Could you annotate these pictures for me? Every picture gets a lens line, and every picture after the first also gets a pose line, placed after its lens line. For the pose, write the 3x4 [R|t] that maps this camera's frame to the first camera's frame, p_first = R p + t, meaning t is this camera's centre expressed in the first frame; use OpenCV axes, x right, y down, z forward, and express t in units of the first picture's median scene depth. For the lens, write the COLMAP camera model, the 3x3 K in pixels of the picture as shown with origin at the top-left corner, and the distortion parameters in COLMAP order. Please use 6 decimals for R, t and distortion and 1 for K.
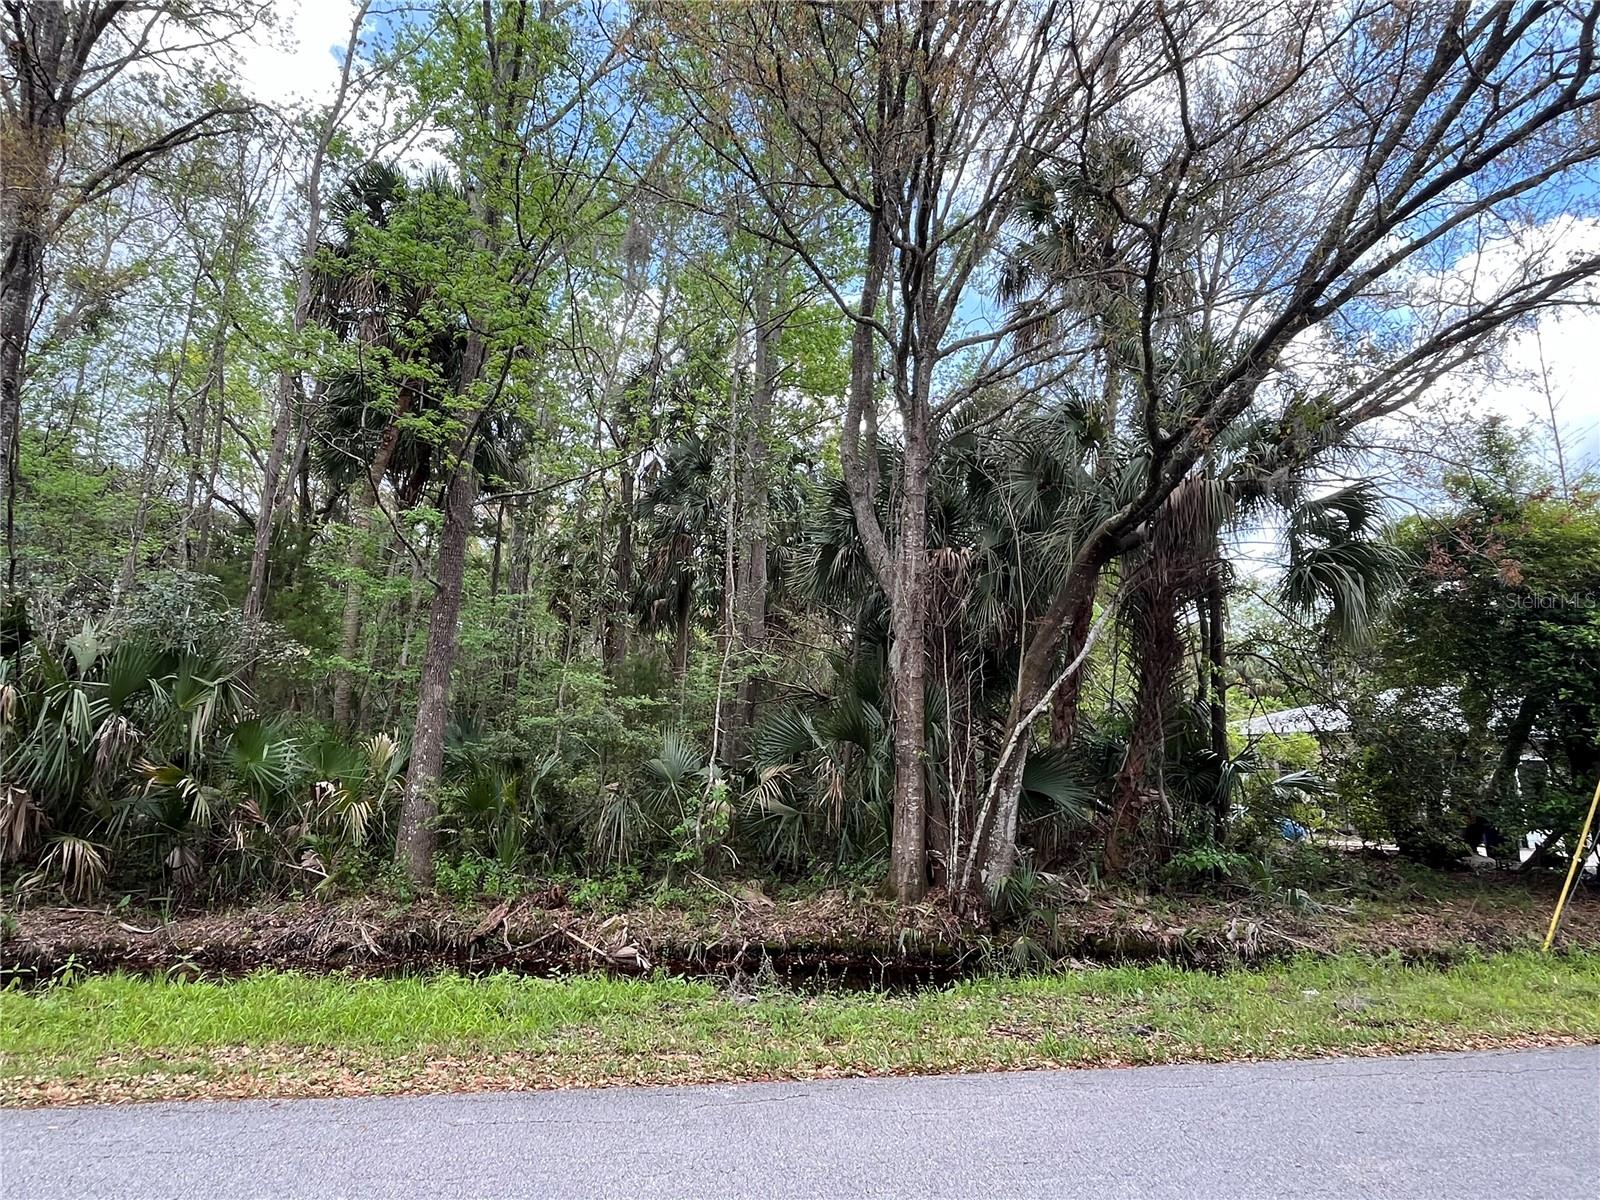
lens RADIAL K [[908.3, 0, 800.0], [0, 908.3, 600.0], [0, 0, 1]] dist [-0.001047, -0.001814]
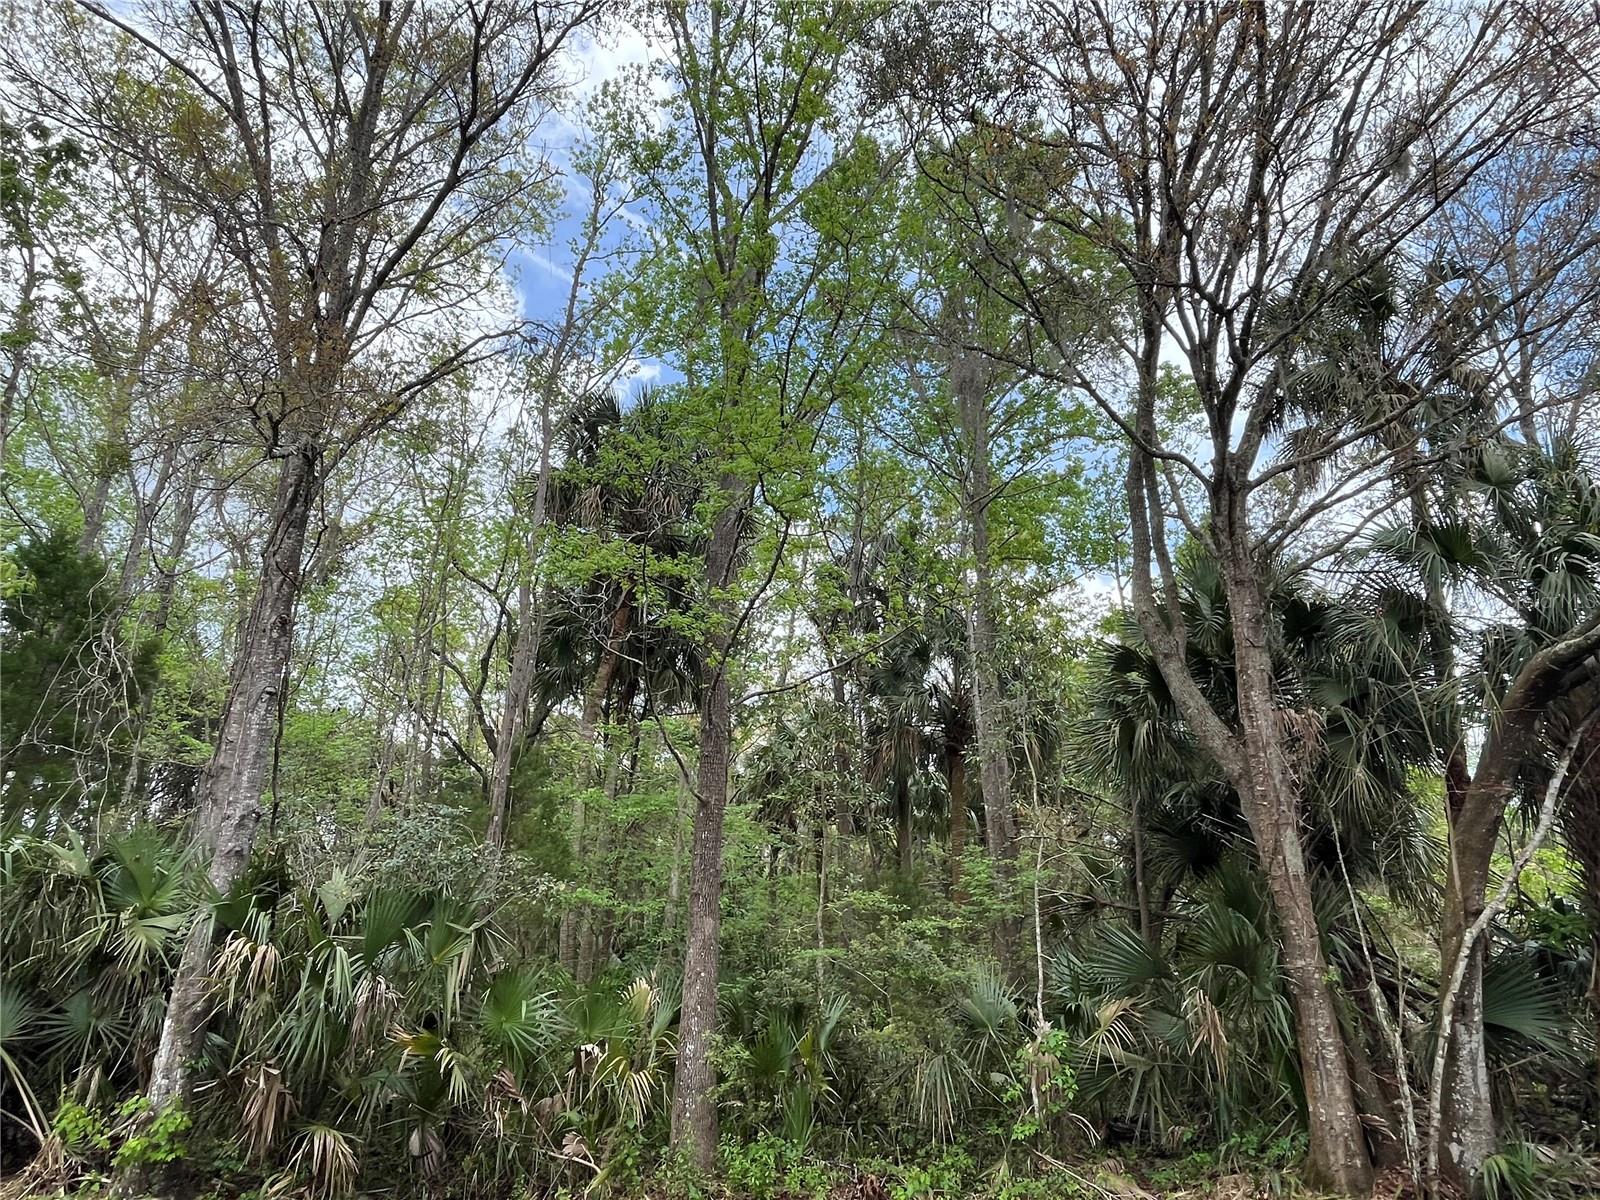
lens RADIAL K [[908.3, 0, 800.0], [0, 908.3, 600.0], [0, 0, 1]] dist [-0.001047, -0.001814]
pose [[0.984522, -0.103250, -0.141620, -0.163905], [0.070323, 0.972870, -0.220404, -0.003554], [0.160535, 0.207033, 0.965073, 0.122861]]
